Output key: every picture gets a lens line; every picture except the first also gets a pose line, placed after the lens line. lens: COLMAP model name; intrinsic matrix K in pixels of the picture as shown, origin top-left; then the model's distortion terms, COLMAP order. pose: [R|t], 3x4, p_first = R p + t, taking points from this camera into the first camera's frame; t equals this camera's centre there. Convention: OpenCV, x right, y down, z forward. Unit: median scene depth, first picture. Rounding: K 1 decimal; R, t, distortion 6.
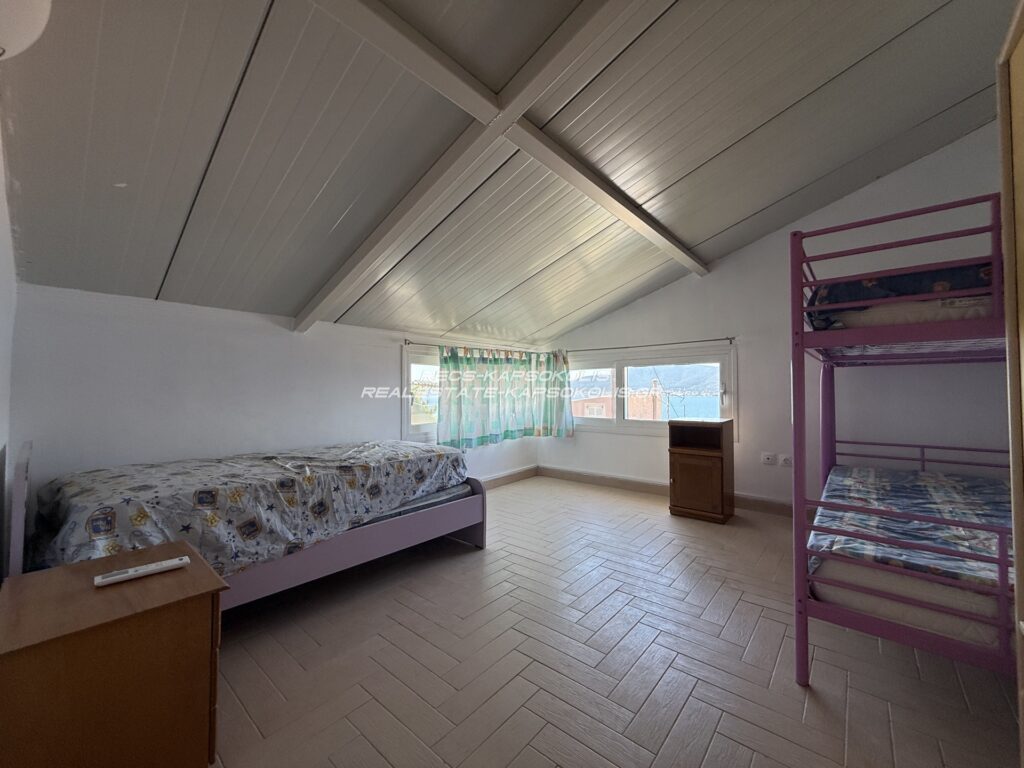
lens RADIAL K [[408.5, 0, 509.5], [0, 408.5, 381.7], [0, 0, 1]] dist [0.000231, 0.000139]
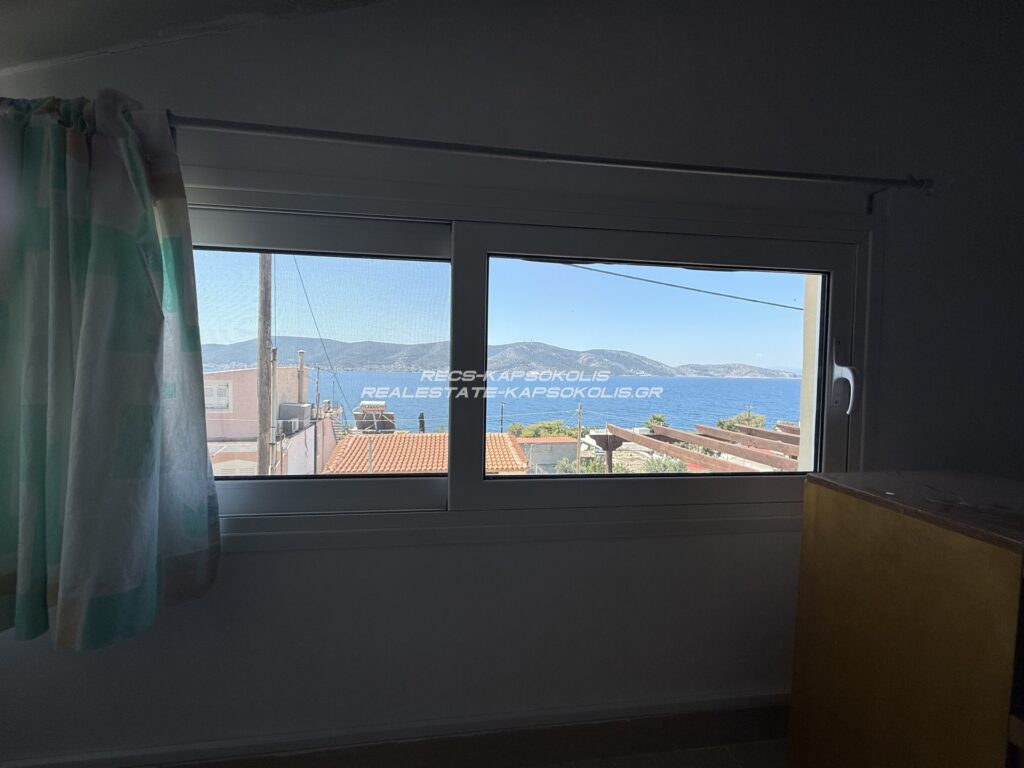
lens RADIAL K [[408.5, 0, 509.5], [0, 408.5, 381.7], [0, 0, 1]] dist [0.000231, 0.000139]
pose [[0.665076, -0.009365, 0.746717, 0.241191], [-0.036572, 0.998313, 0.045094, 0.054410], [-0.745880, -0.057300, 0.663611, 1.769564]]
